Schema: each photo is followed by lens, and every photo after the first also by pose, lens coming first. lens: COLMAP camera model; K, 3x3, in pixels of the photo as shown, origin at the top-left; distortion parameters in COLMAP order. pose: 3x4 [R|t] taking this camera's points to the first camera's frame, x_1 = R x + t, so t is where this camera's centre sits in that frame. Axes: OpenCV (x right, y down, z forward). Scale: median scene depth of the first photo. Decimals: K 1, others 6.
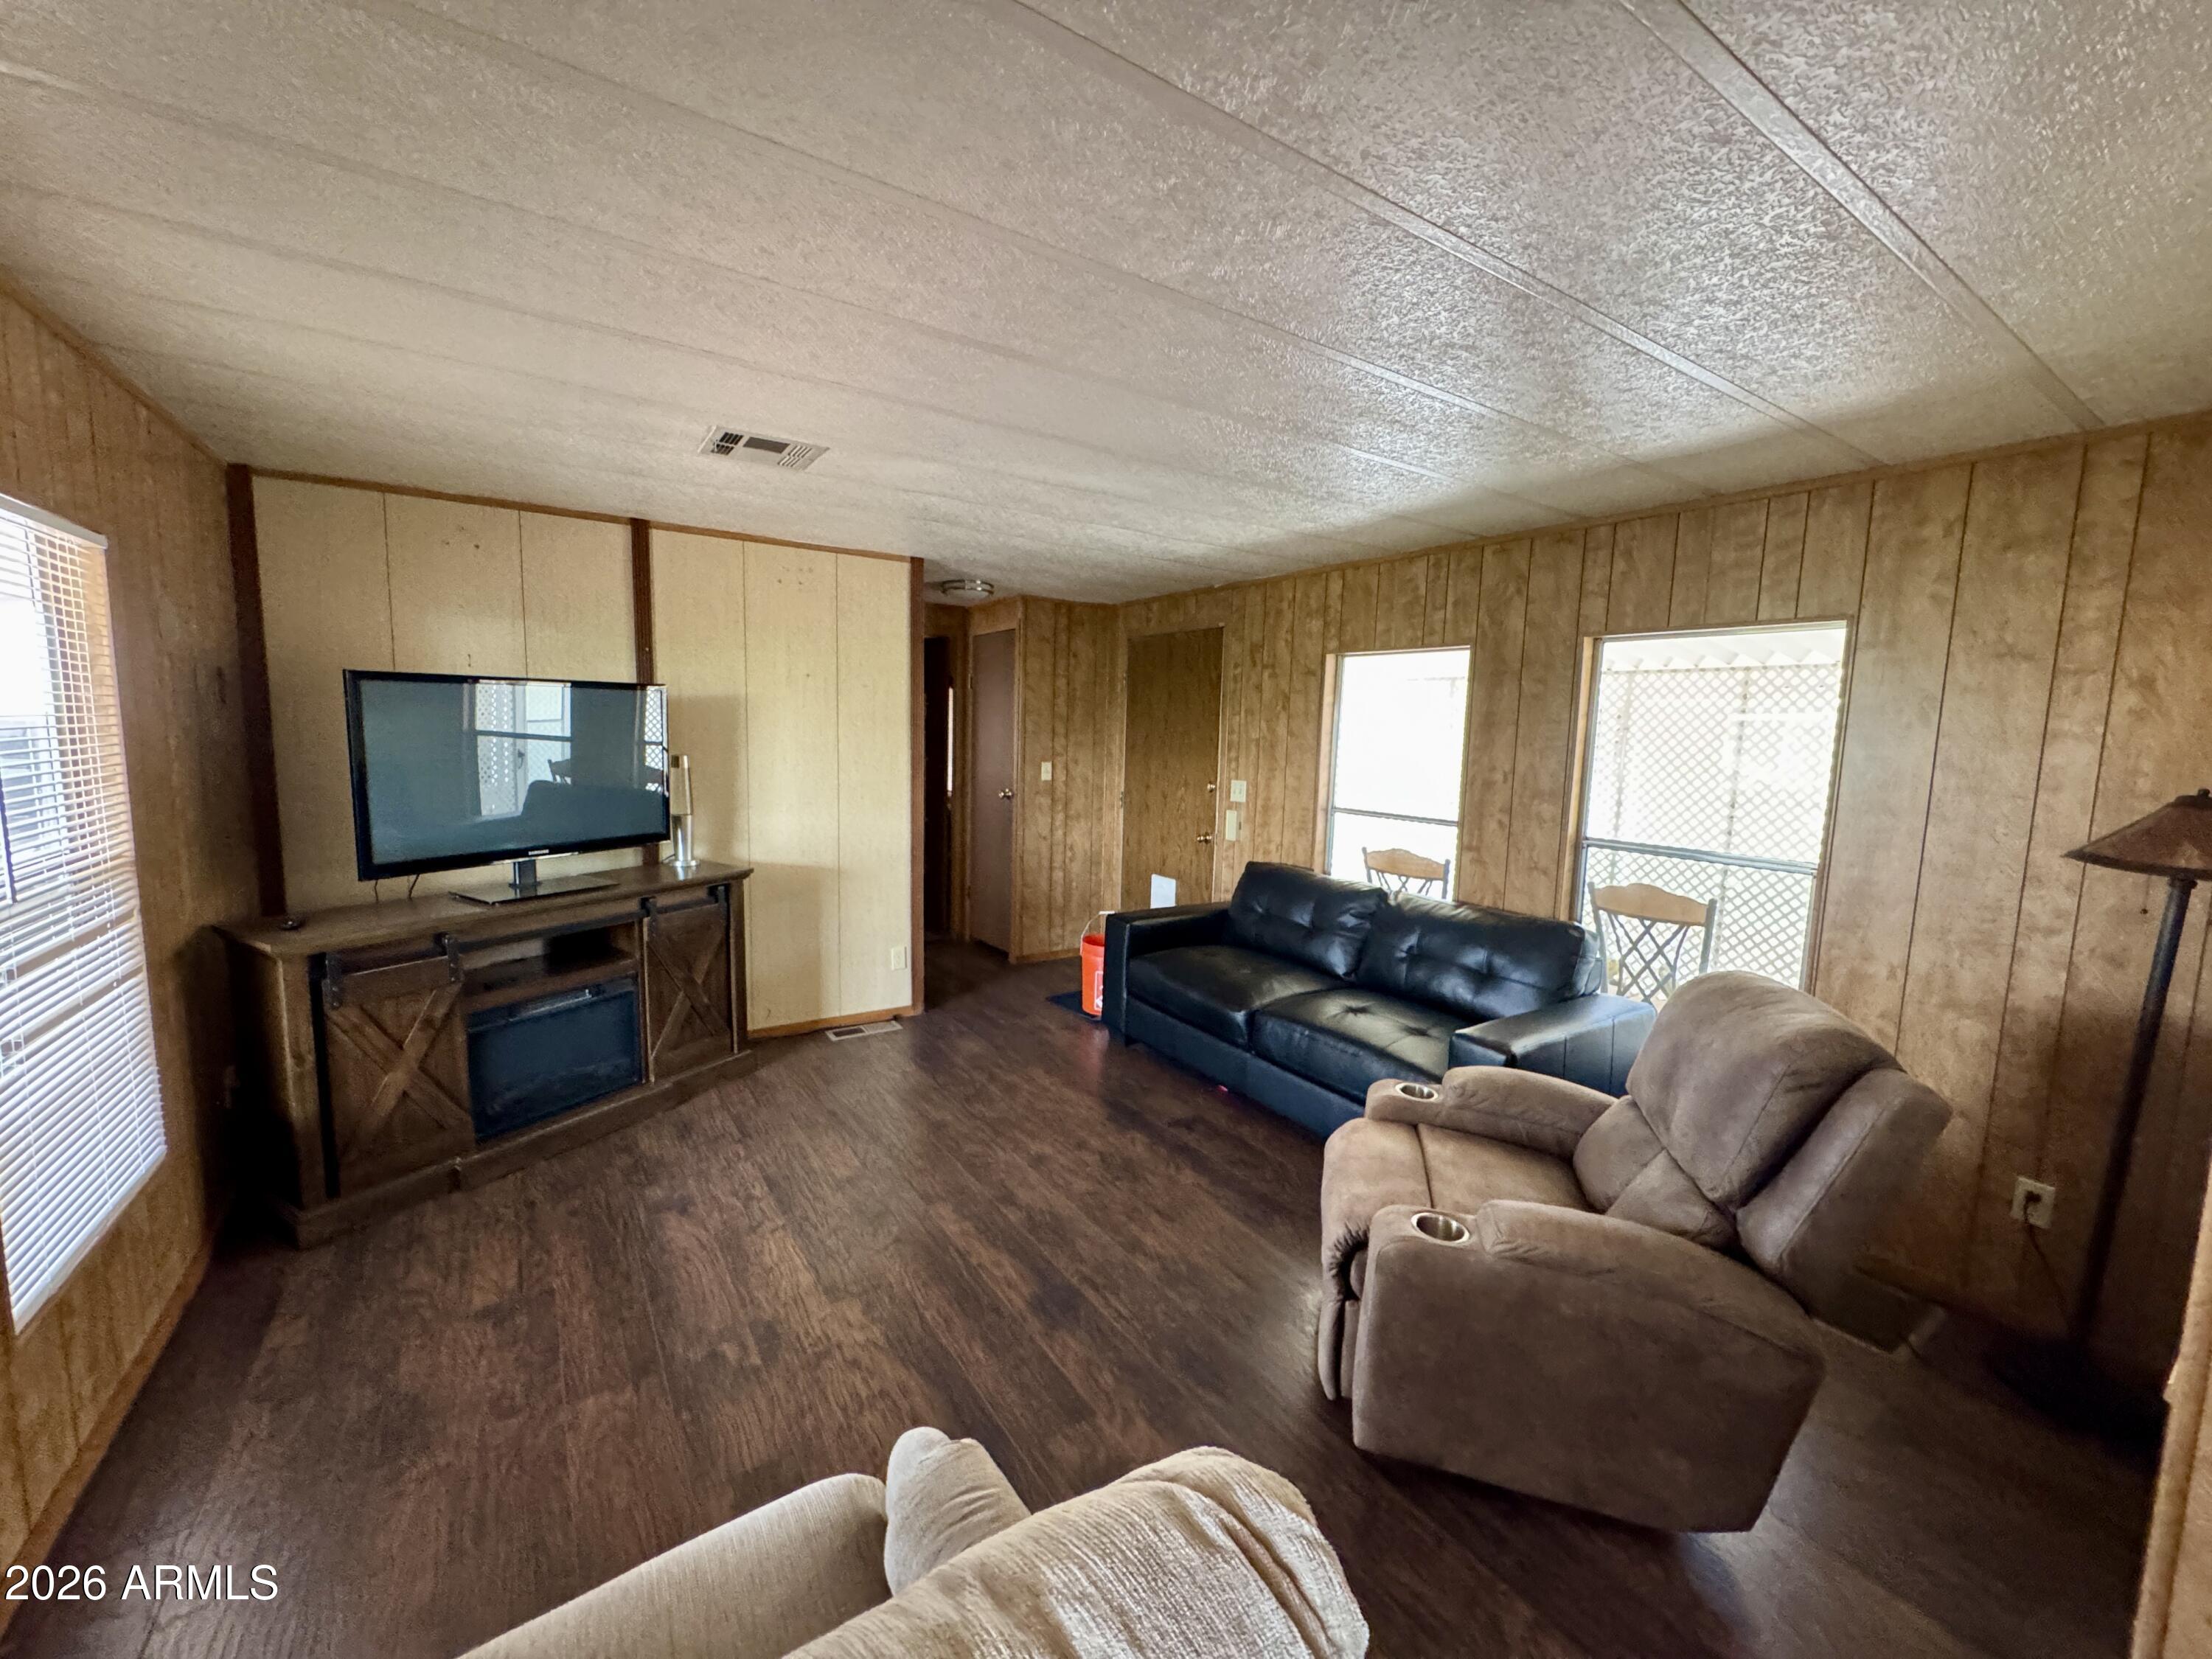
lens RADIAL K [[882.4, 0, 1106.3], [0, 882.4, 831.4], [0, 0, 1]] dist [-0.001316, -0.000042]
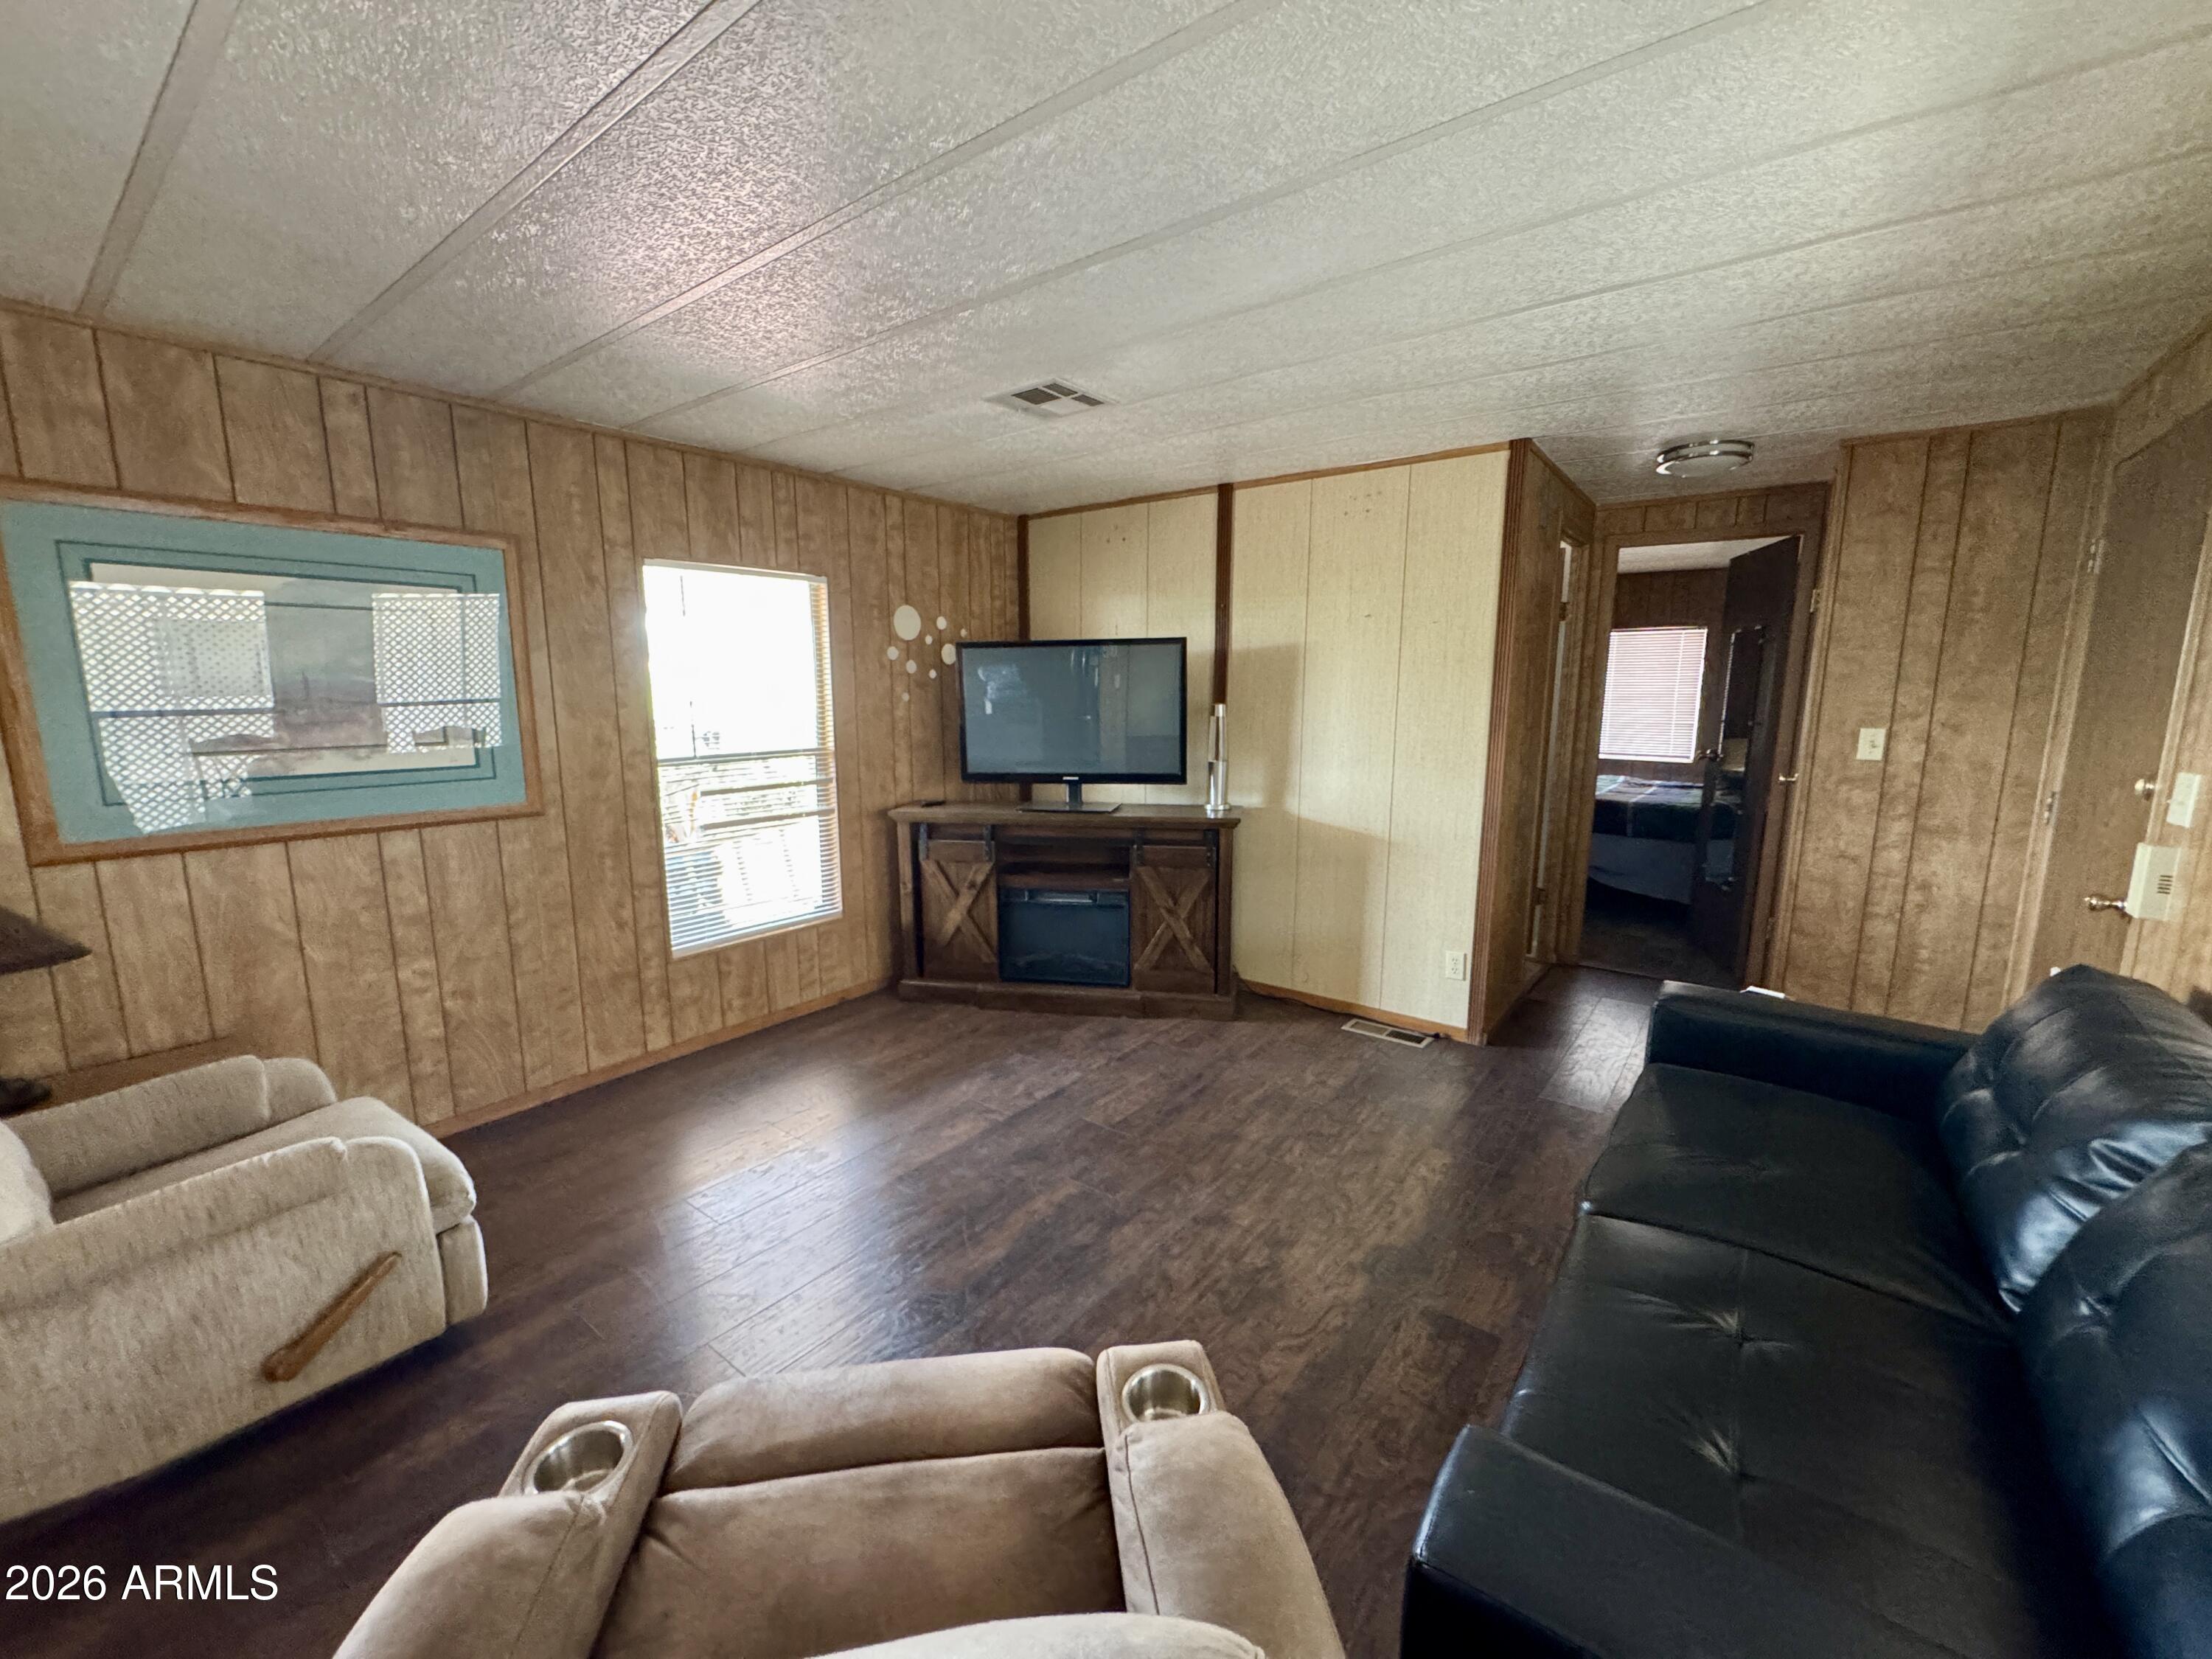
lens RADIAL K [[886.1, 0, 1102.6], [0, 886.1, 825.4], [0, 0, 1]] dist [-0.001356, 0.000055]
pose [[0.321173, 0.119909, -0.939399, 0.489935], [-0.105277, 0.990324, 0.090416, -0.023841], [0.941151, 0.069858, 0.330689, 0.534506]]
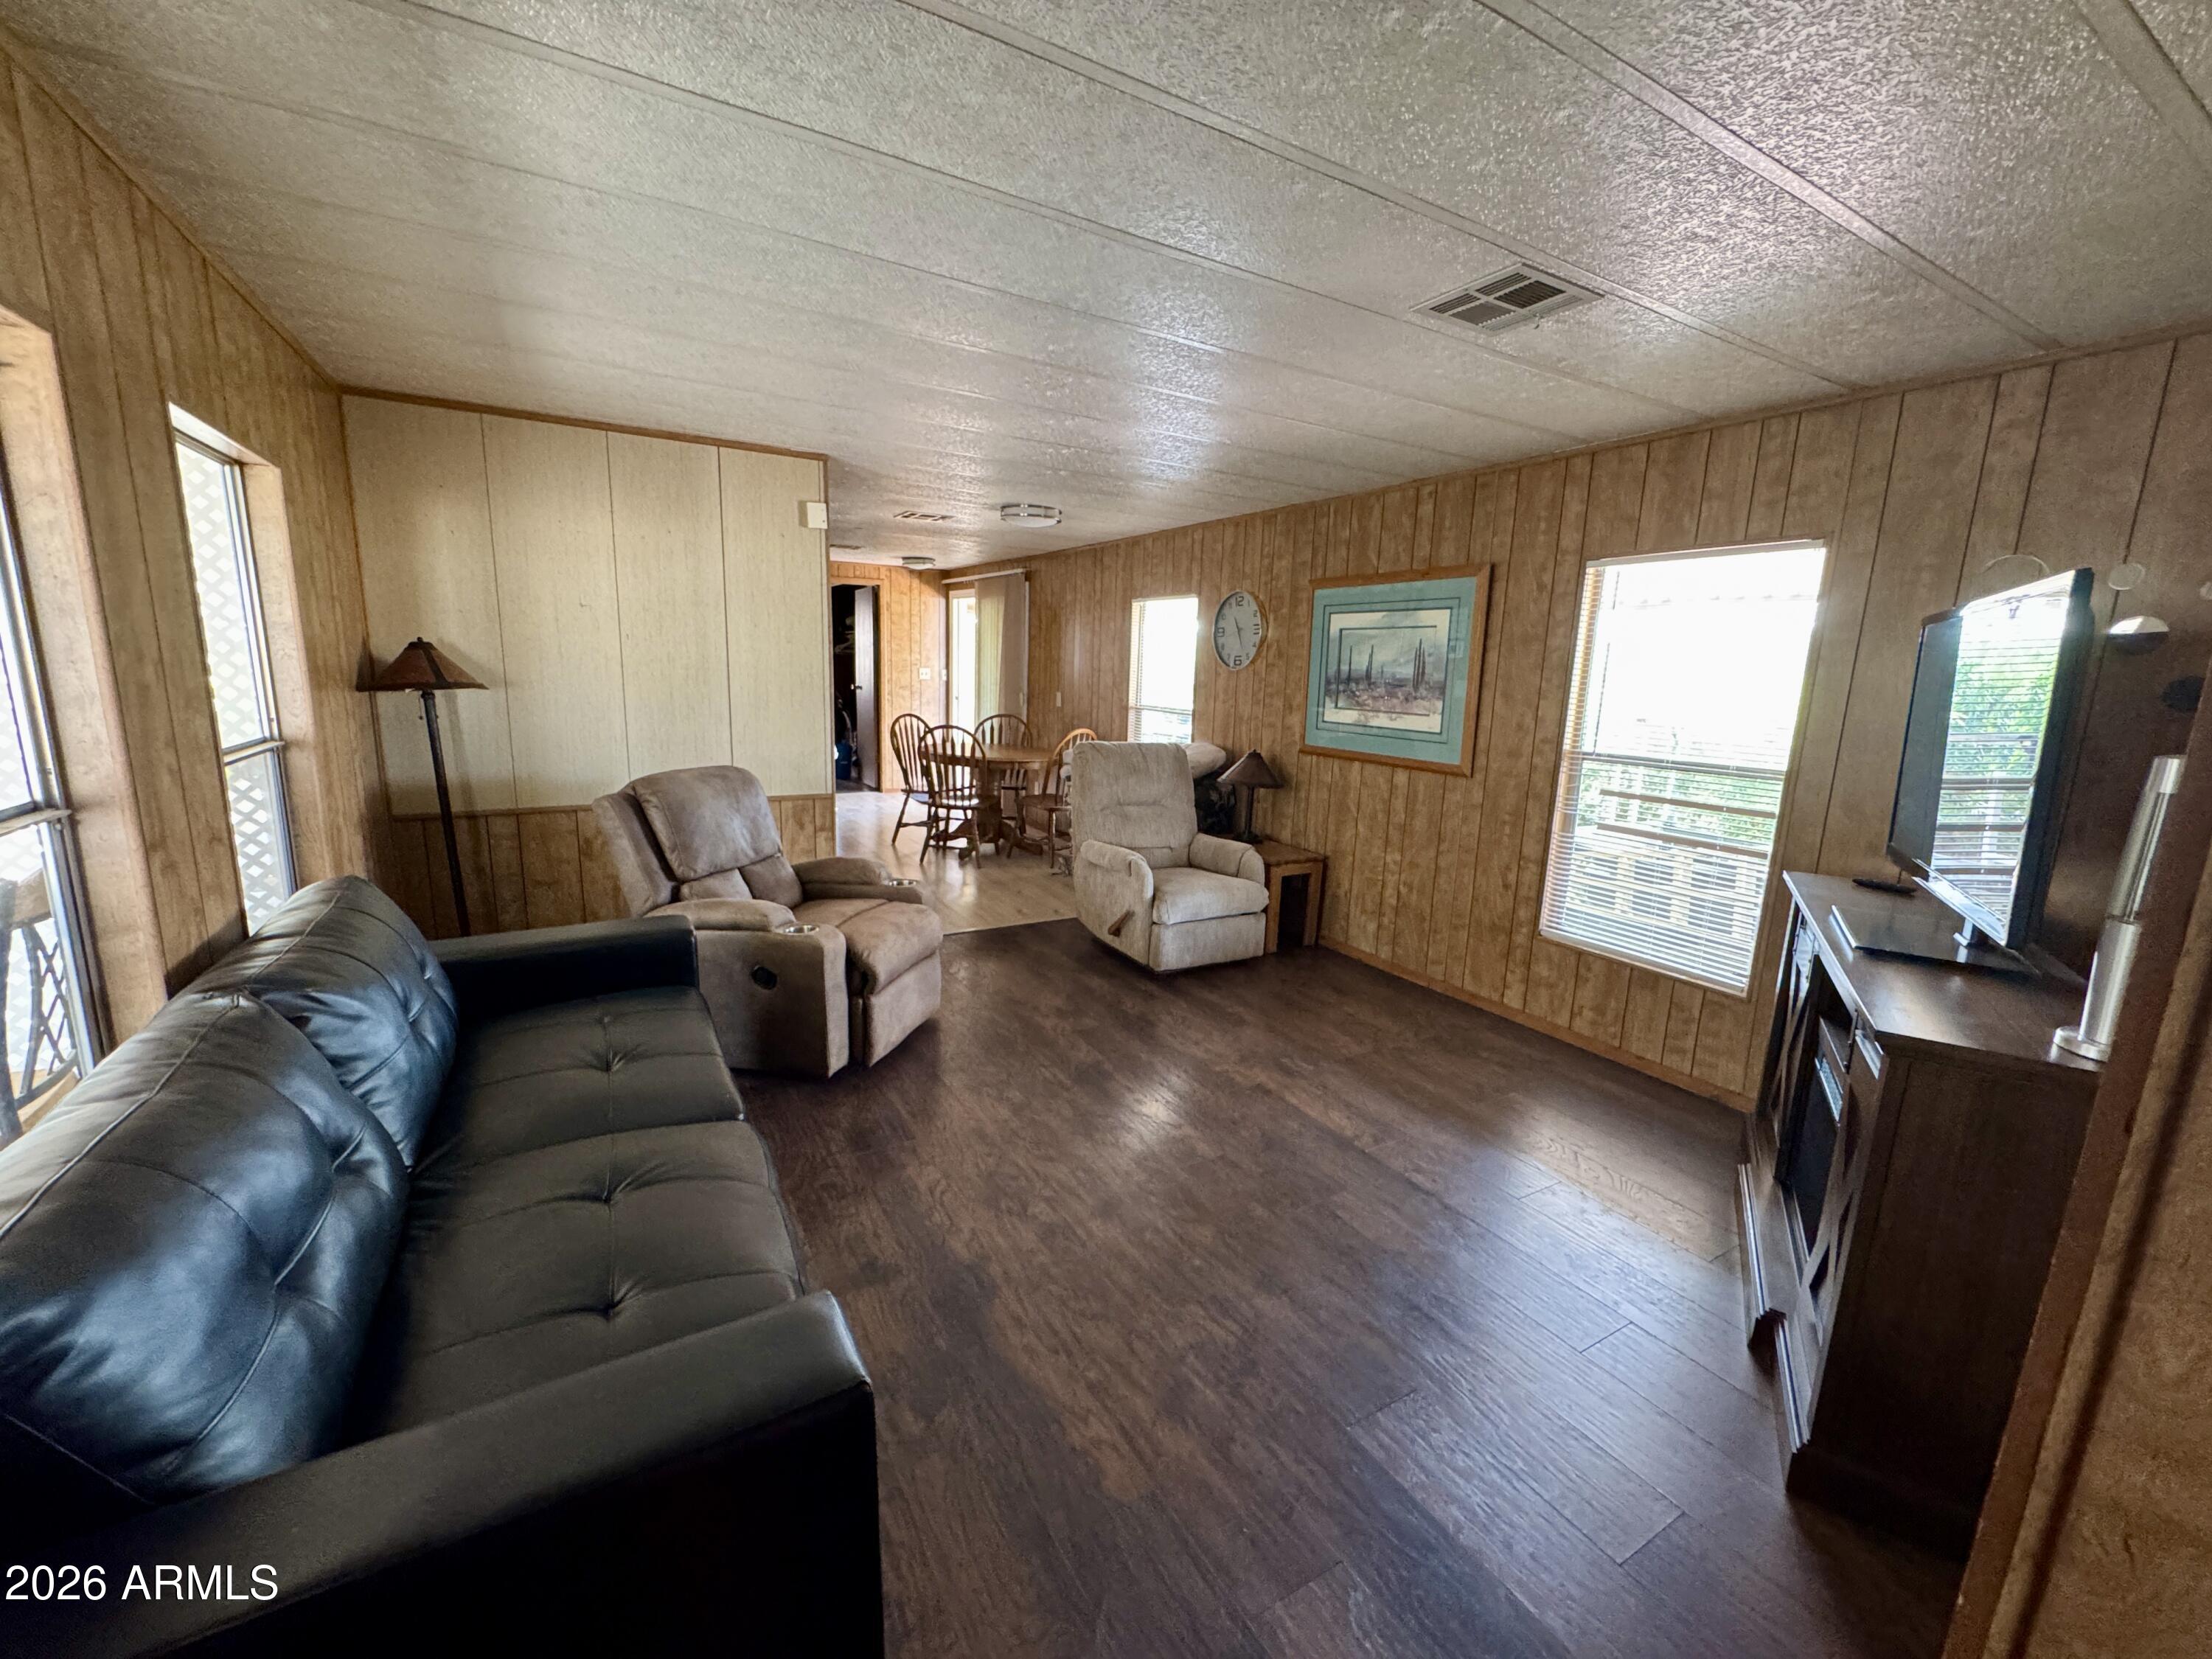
lens RADIAL K [[886.1, 0, 1102.6], [0, 886.1, 825.4], [0, 0, 1]] dist [-0.001356, 0.000055]
pose [[-0.996139, -0.071151, 0.051418, -0.073965], [-0.052675, 0.953023, 0.298284, -0.144982], [-0.070226, 0.294424, -0.953091, 1.386903]]
